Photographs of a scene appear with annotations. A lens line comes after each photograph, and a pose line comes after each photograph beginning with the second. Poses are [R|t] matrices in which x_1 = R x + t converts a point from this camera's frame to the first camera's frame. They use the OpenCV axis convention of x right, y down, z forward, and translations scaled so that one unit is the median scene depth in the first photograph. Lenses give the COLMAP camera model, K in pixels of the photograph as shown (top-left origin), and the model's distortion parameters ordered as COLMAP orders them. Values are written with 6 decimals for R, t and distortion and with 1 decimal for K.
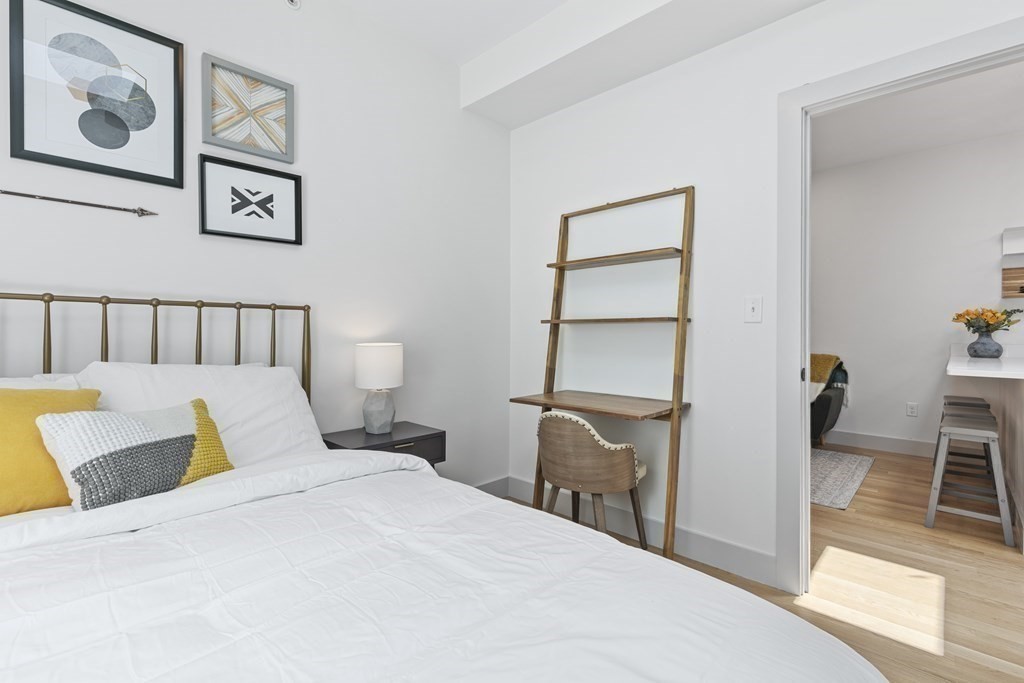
lens RADIAL K [[462.7, 0, 503.8], [0, 462.7, 342.3], [0, 0, 1]] dist [0.002717, -0.001586]
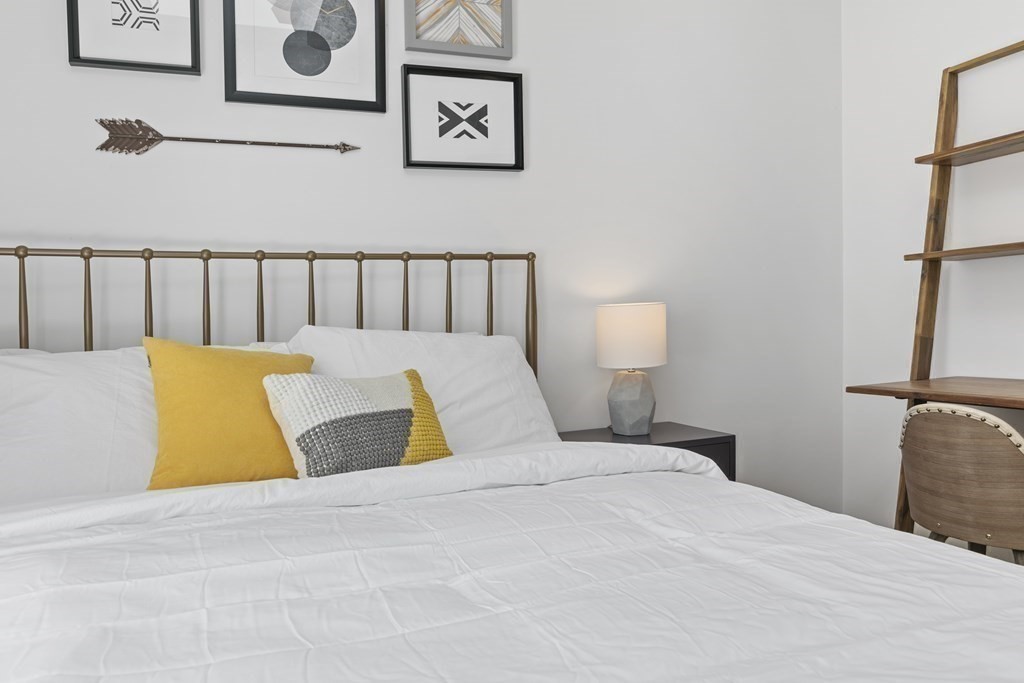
lens RADIAL K [[698.6, 0, 509.0], [0, 698.6, 316.3], [0, 0, 1]] dist [-0.001577, -0.006234]
pose [[0.908583, -0.006950, -0.417647, -0.003238], [0.012860, 0.999853, 0.011339, 0.007399], [0.417506, -0.015673, 0.908539, -0.005195]]
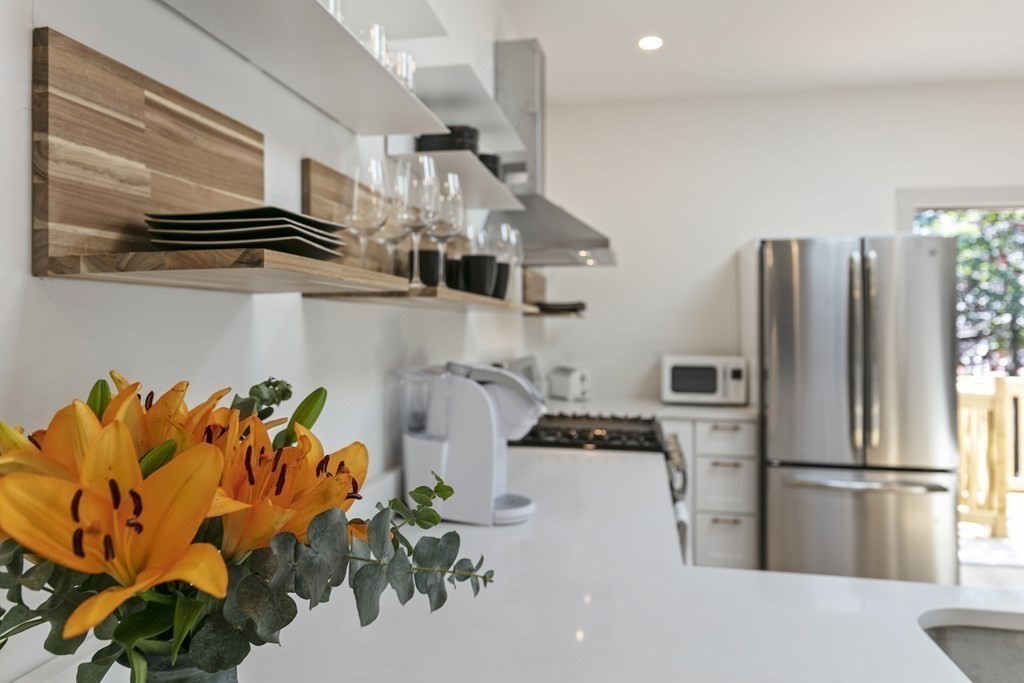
lens RADIAL K [[698.6, 0, 492.1], [0, 698.6, 308.3], [0, 0, 1]] dist [-0.001577, -0.006234]
pose [[-0.522799, 0.015997, 0.852306, 1.849184], [0.012694, 0.999859, -0.010980, -0.179451], [-0.852361, 0.005079, -0.522929, 2.129131]]
